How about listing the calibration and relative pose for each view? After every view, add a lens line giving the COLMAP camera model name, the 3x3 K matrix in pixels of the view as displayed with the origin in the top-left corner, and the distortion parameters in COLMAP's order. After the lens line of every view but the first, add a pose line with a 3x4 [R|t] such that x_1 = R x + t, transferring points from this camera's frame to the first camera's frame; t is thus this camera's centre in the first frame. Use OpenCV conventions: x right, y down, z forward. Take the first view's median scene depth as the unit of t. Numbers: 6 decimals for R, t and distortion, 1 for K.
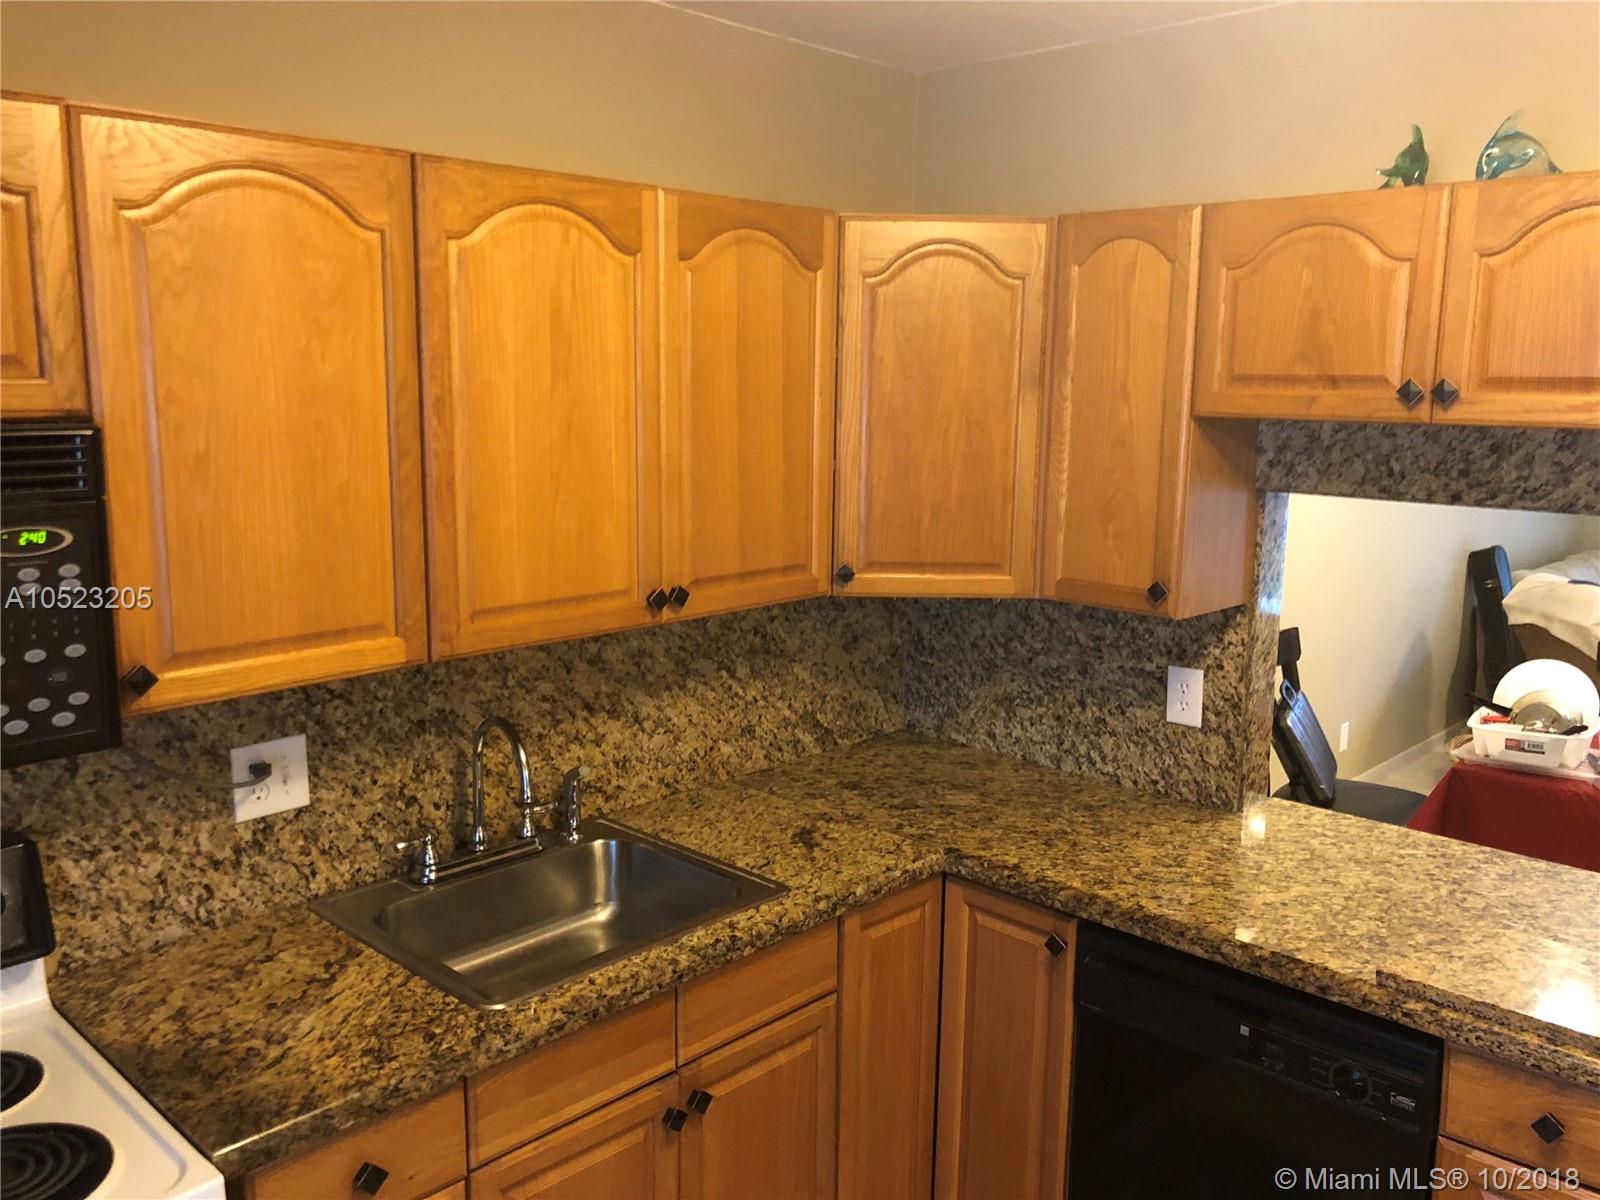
lens RADIAL K [[1315.7, 0, 804.1], [0, 1315.7, 585.7], [0, 0, 1]] dist [0.064032, -0.085614]
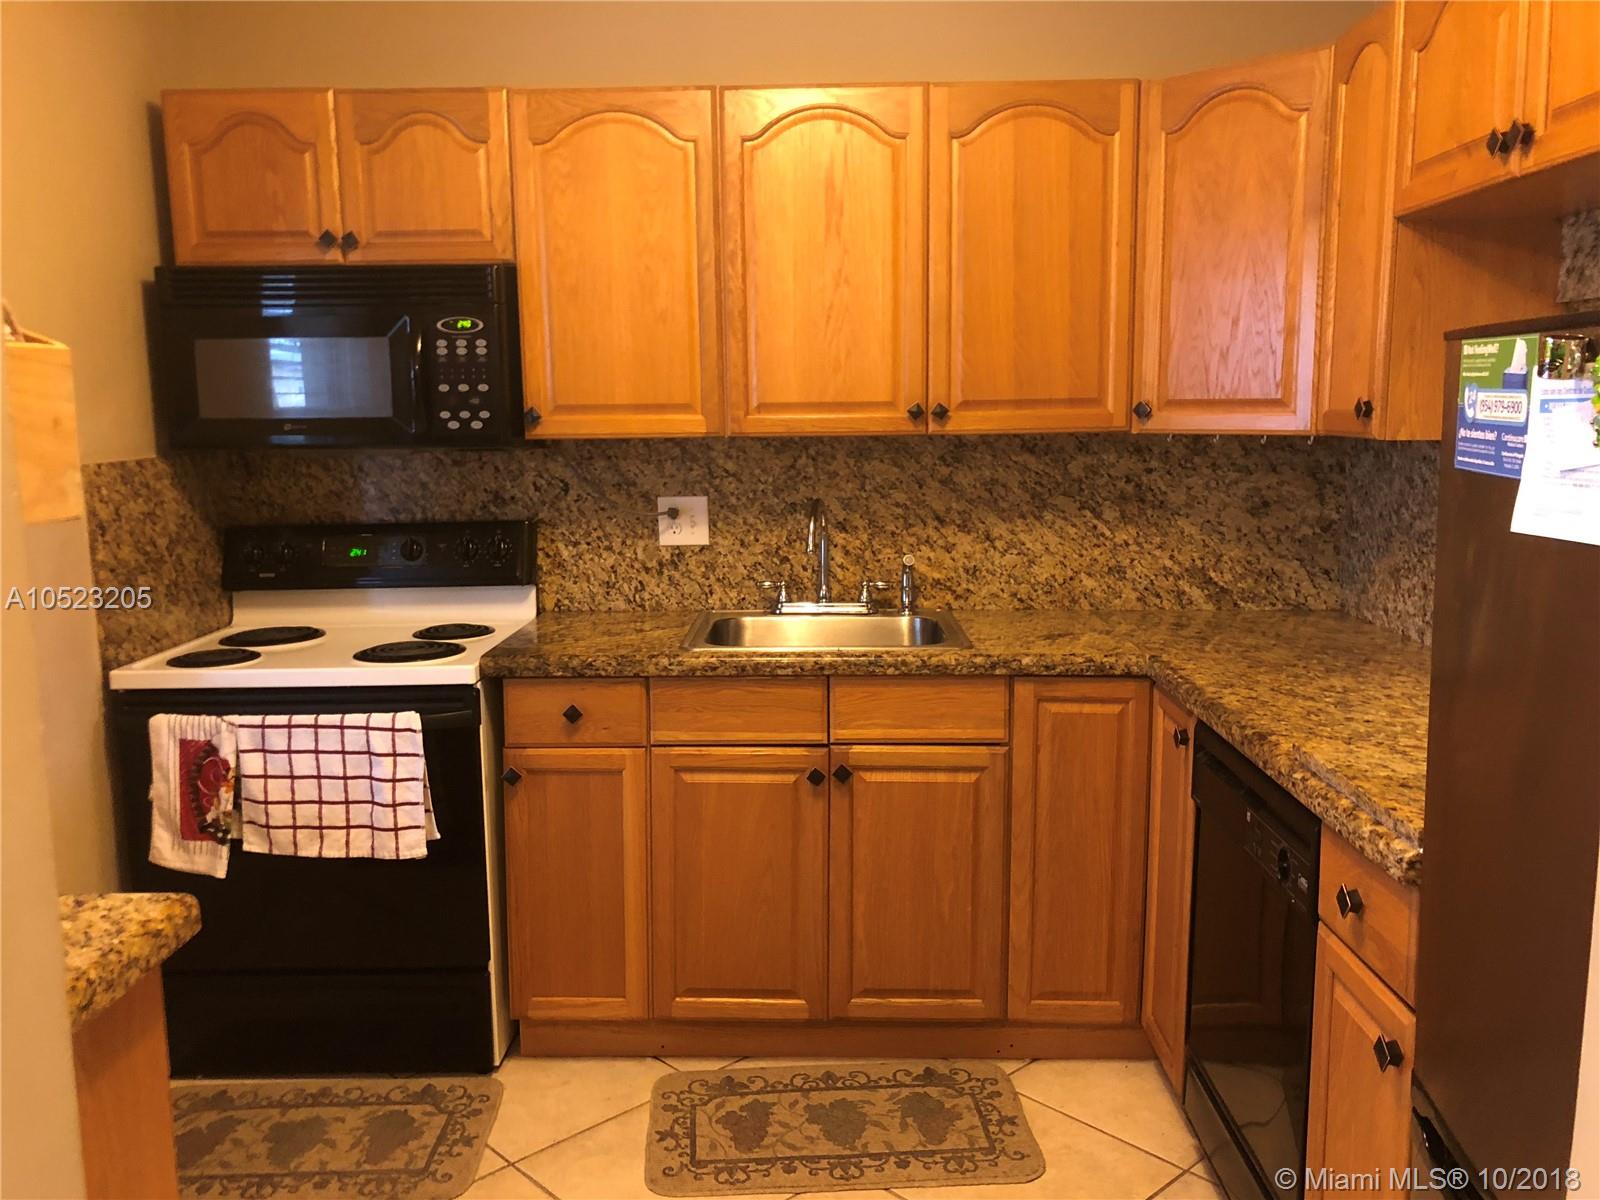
lens RADIAL K [[1315.7, 0, 798.3], [0, 1315.7, 608.5], [0, 0, 1]] dist [0.064032, -0.085614]
pose [[0.672277, 0.093979, -0.734310, 0.757316], [-0.101321, 0.994256, 0.034487, 0.165585], [0.733333, 0.051216, 0.677937, 0.061192]]
